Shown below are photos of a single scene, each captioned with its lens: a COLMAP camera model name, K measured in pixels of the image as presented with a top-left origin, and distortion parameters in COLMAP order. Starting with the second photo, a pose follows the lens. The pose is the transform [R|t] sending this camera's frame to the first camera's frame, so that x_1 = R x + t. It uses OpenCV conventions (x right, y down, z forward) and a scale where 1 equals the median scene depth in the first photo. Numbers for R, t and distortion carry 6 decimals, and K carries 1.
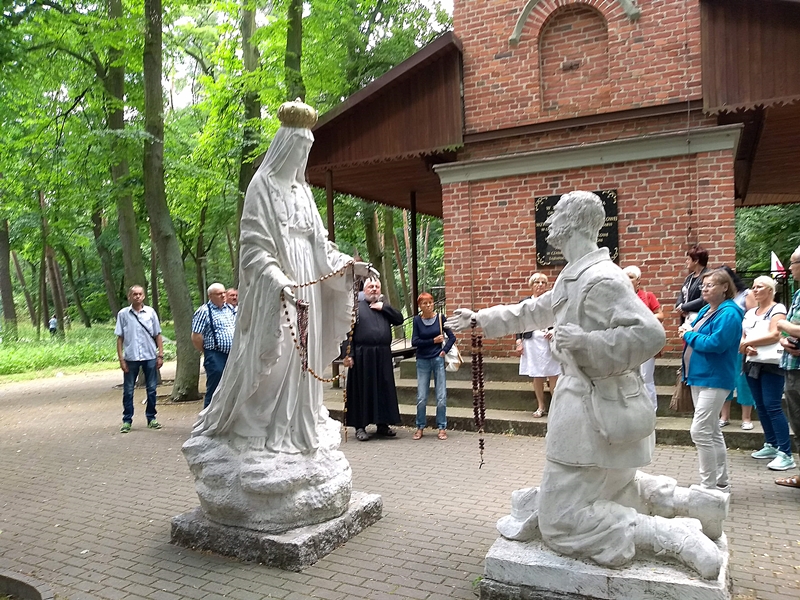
lens RADIAL K [[626.5, 0, 400.0], [0, 626.5, 300.0], [0, 0, 1]] dist [-0.006159, -0.011228]
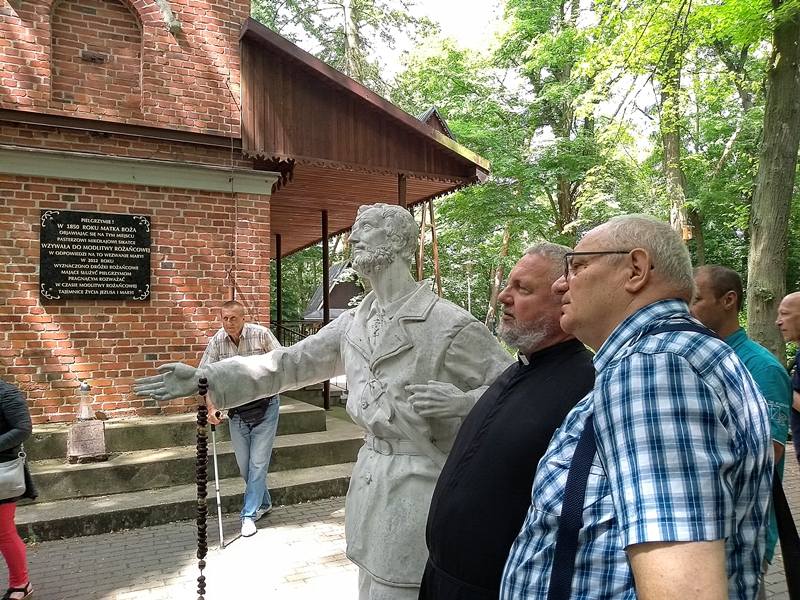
lens RADIAL K [[626.5, 0, 400.0], [0, 626.5, 300.0], [0, 0, 1]] dist [-0.006159, -0.011228]
pose [[0.597632, 0.062633, 0.799320, -0.126183], [-0.003971, 0.997163, -0.075166, -0.000380], [-0.801760, 0.041748, 0.596186, 0.223718]]
